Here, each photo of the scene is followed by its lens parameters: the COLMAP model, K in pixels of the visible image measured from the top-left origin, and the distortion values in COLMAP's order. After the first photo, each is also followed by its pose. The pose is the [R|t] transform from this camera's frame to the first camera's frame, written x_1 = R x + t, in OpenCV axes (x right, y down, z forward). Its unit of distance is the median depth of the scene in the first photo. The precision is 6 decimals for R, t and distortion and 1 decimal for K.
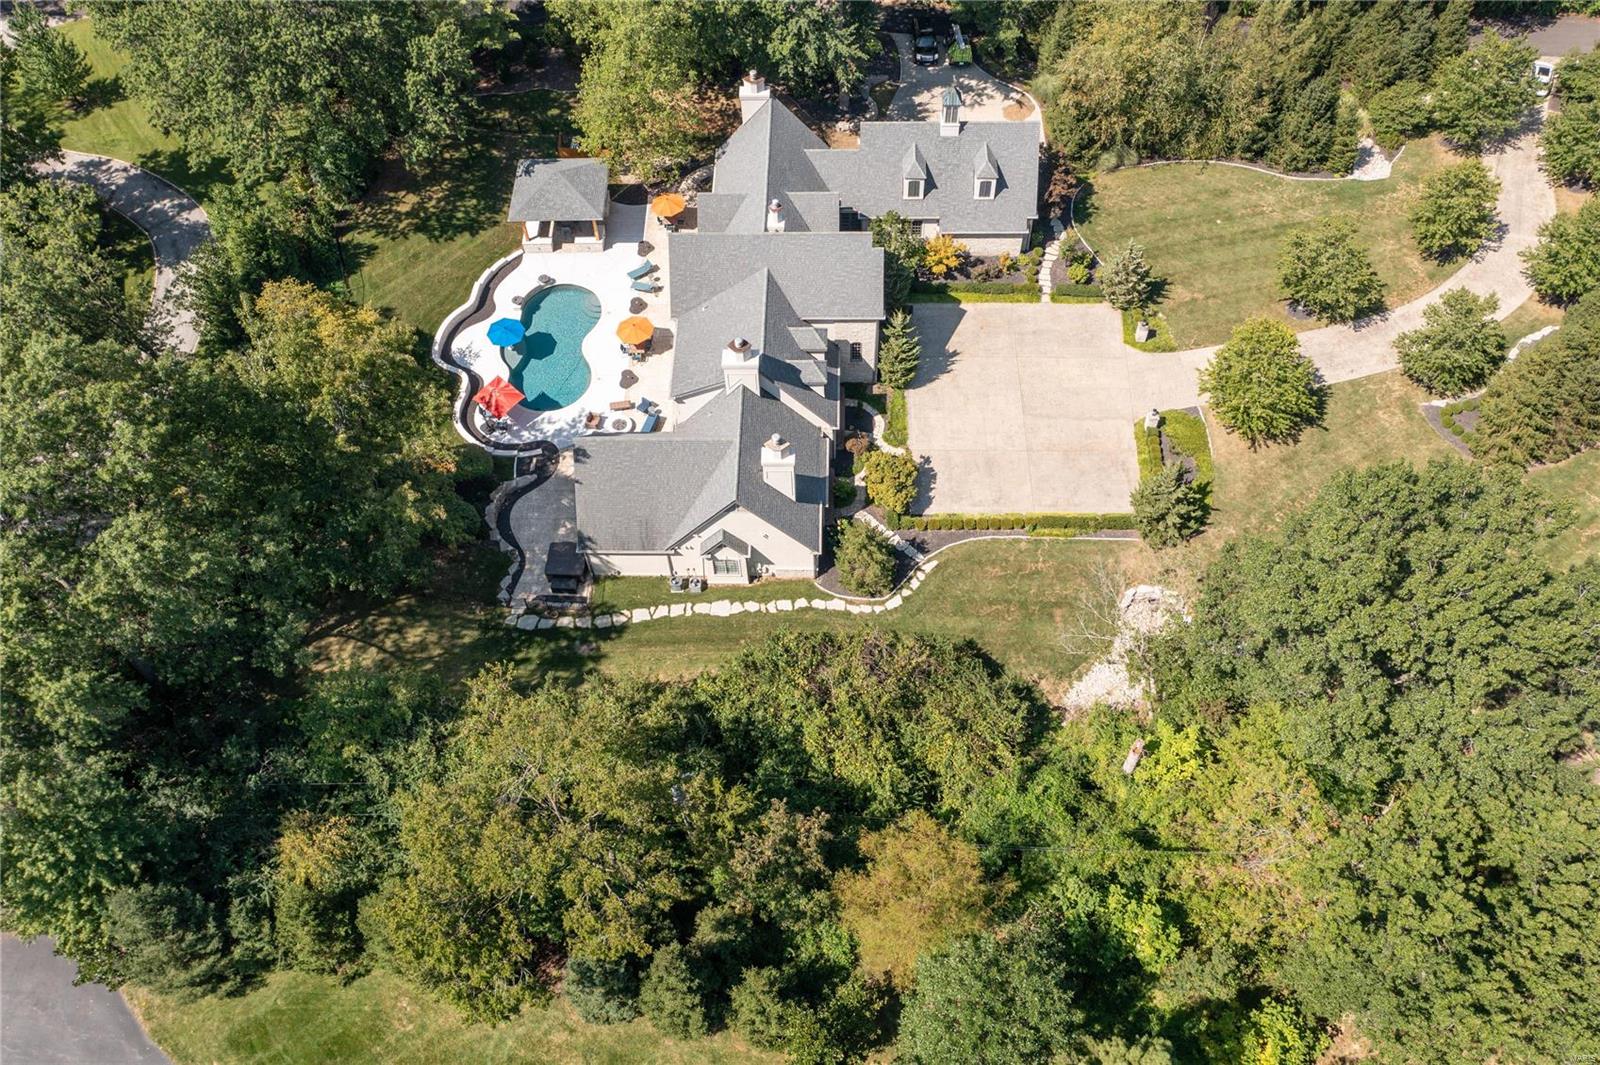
lens RADIAL K [[1274.1, 0, 800.0], [0, 1274.1, 532.5], [0, 0, 1]] dist [0.008801, -0.001341]
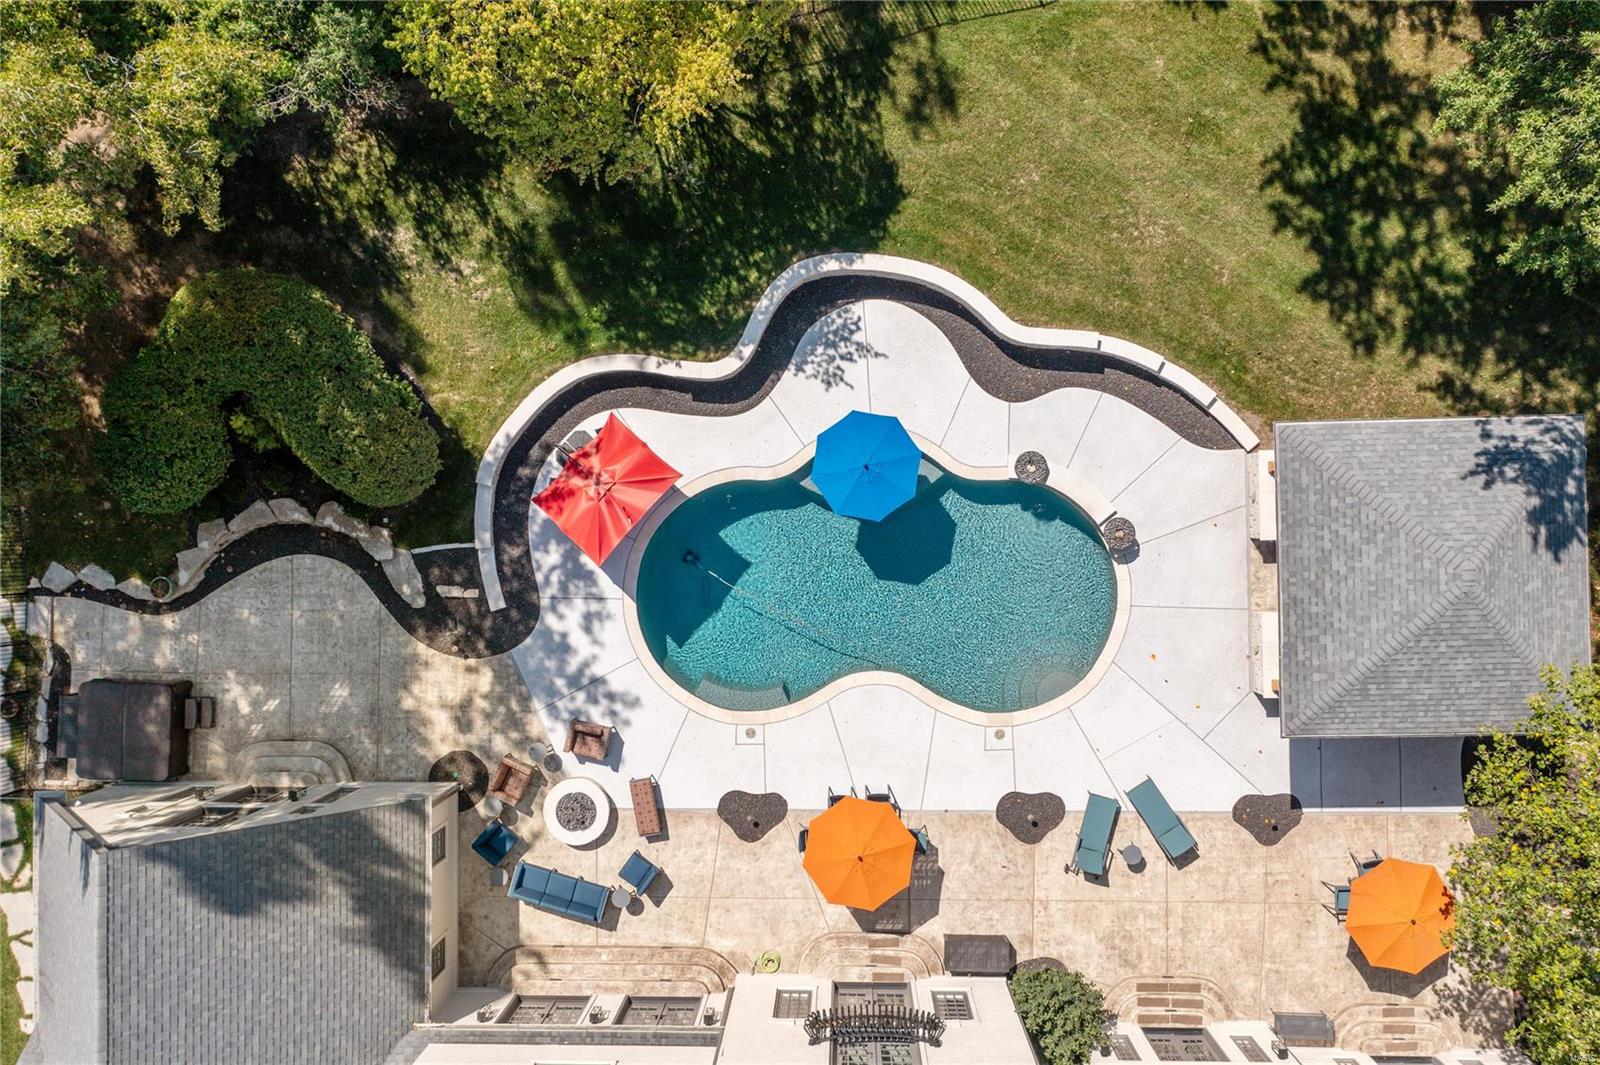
lens RADIAL K [[1181.4, 0, 800.0], [0, 1181.4, 532.5], [0, 0, 1]] dist [-0.035589, 0.002122]
pose [[0.022873, 0.999736, 0.001989, -0.223807], [-0.810764, 0.017386, 0.585115, -0.341849], [0.584926, -0.014996, 0.810948, 0.769182]]
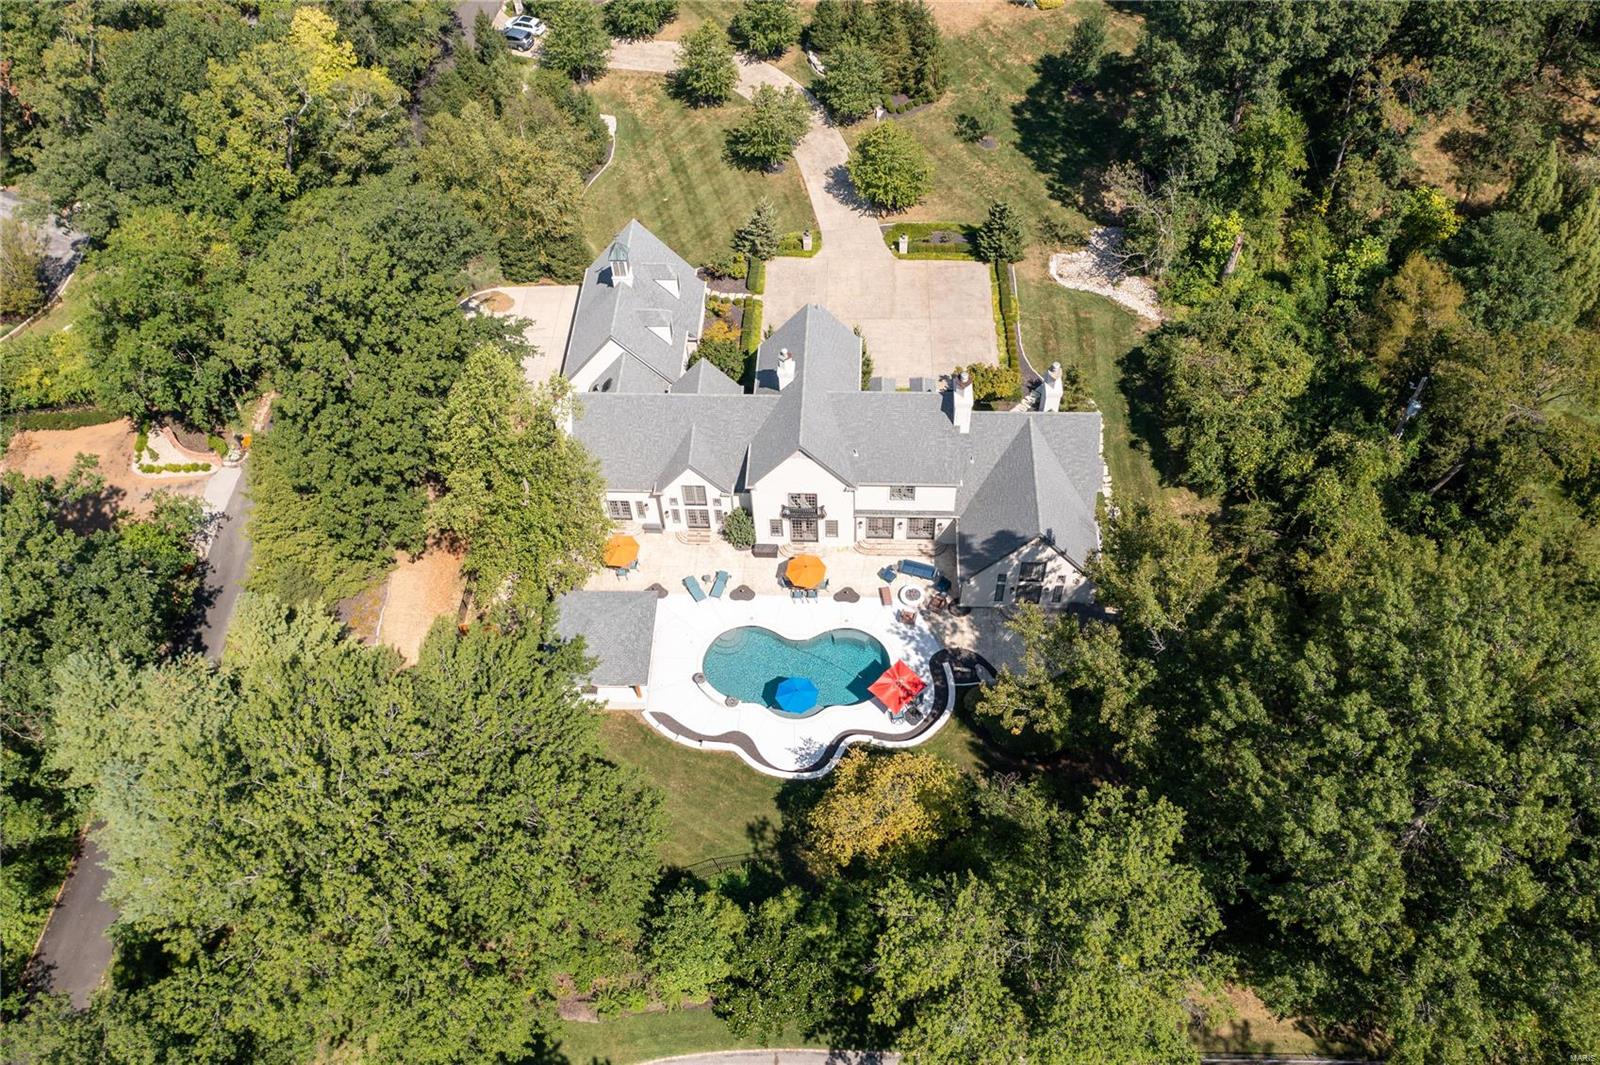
lens RADIAL K [[1274.1, 0, 800.0], [0, 1274.1, 532.5], [0, 0, 1]] dist [0.008801, -0.001341]
pose [[0.025171, -0.777064, 0.628918, -0.731592], [0.848013, 0.349744, 0.398188, -0.572153], [-0.529378, 0.523308, 0.667763, 0.367440]]
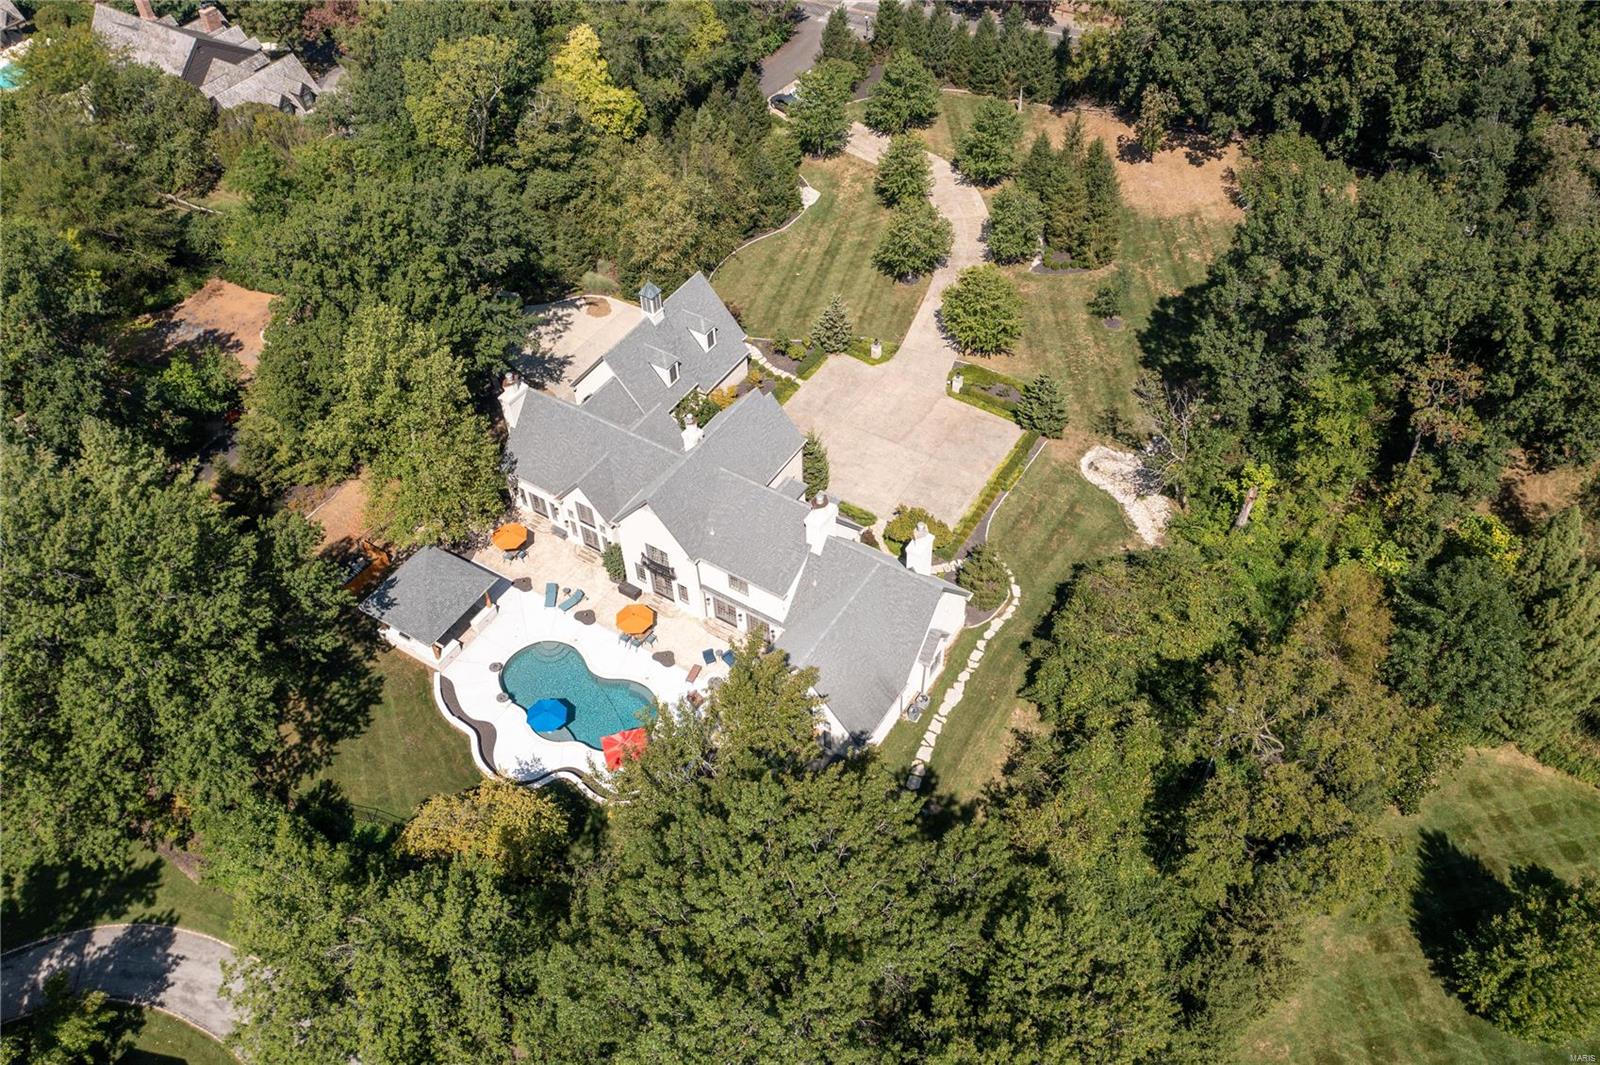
lens RADIAL K [[1274.1, 0, 800.0], [0, 1274.1, 532.5], [0, 0, 1]] dist [0.008801, -0.001341]
pose [[0.520989, -0.619648, 0.587032, -0.625164], [0.717441, 0.690499, 0.092136, -0.211932], [-0.462437, 0.373159, 0.804304, 0.124518]]
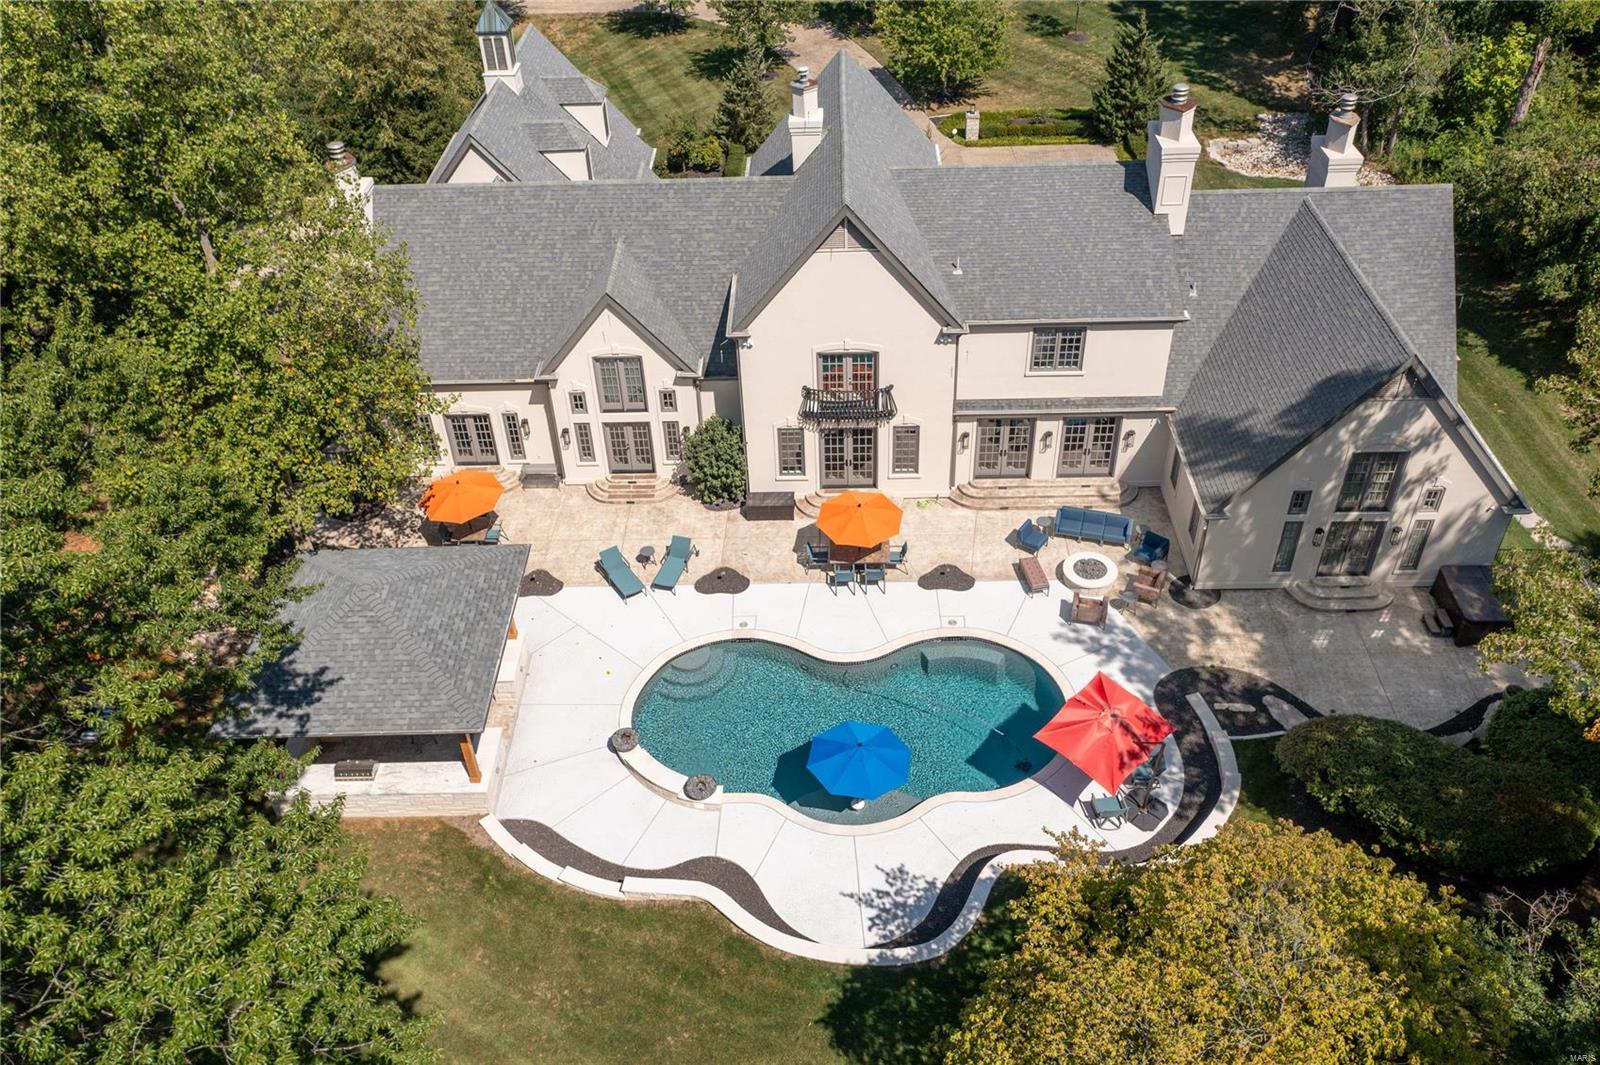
lens RADIAL K [[1274.1, 0, 800.0], [0, 1274.1, 532.5], [0, 0, 1]] dist [0.008801, -0.001341]
pose [[-0.004634, -0.613245, 0.789879, -0.497705], [0.849408, 0.414426, 0.326736, -0.330386], [-0.527716, 0.672444, 0.518975, 0.816790]]
